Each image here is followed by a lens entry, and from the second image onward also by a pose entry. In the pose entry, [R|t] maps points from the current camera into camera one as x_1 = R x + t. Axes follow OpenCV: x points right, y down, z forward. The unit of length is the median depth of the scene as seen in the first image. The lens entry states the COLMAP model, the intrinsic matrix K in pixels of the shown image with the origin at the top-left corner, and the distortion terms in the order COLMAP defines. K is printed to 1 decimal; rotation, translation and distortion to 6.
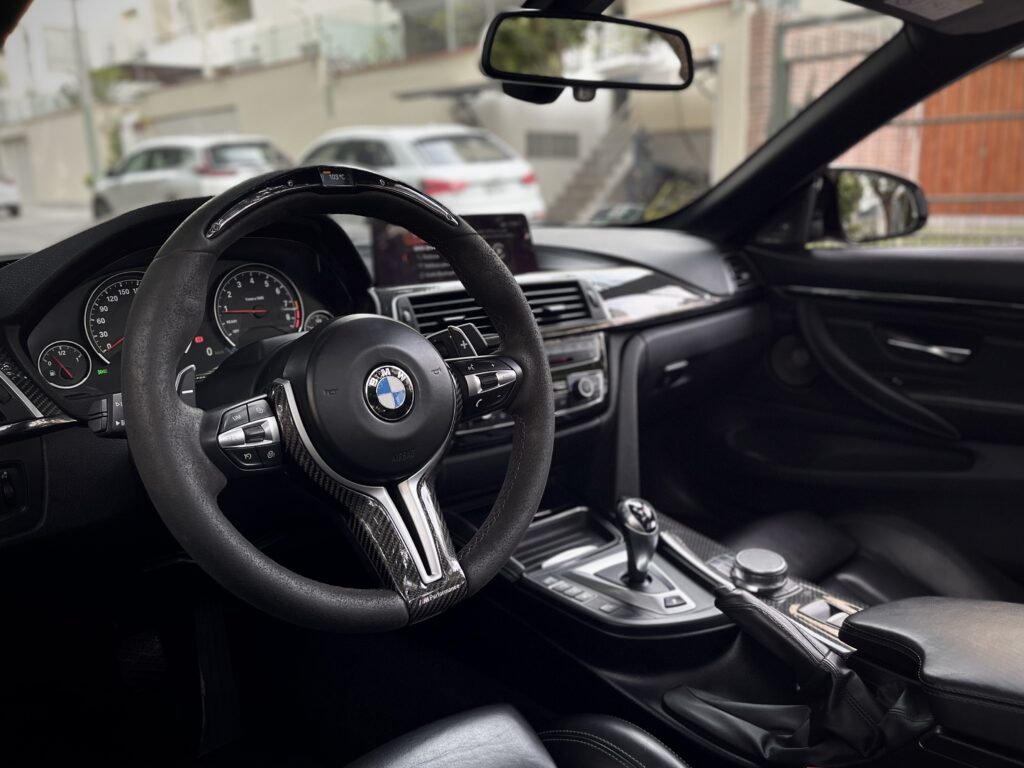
lens RADIAL K [[825.6, 0, 513.5], [0, 825.6, 389.1], [0, 0, 1]] dist [0.035476, -0.003141]
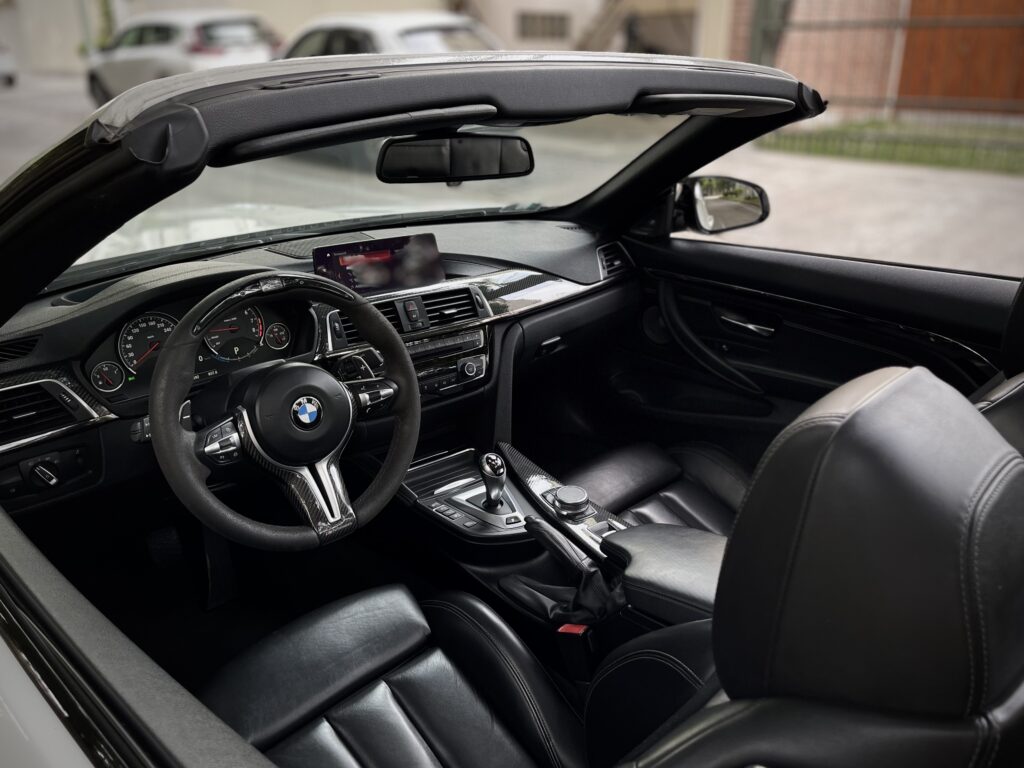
lens RADIAL K [[798.0, 0, 512.0], [0, 798.0, 384.0], [0, 0, 1]] dist [0.039064, -0.011664]
pose [[0.999884, 0.014378, 0.005021, 0.203787], [-0.014958, 0.989148, 0.146158, -0.235589], [-0.002865, -0.146216, 0.989249, -0.477374]]
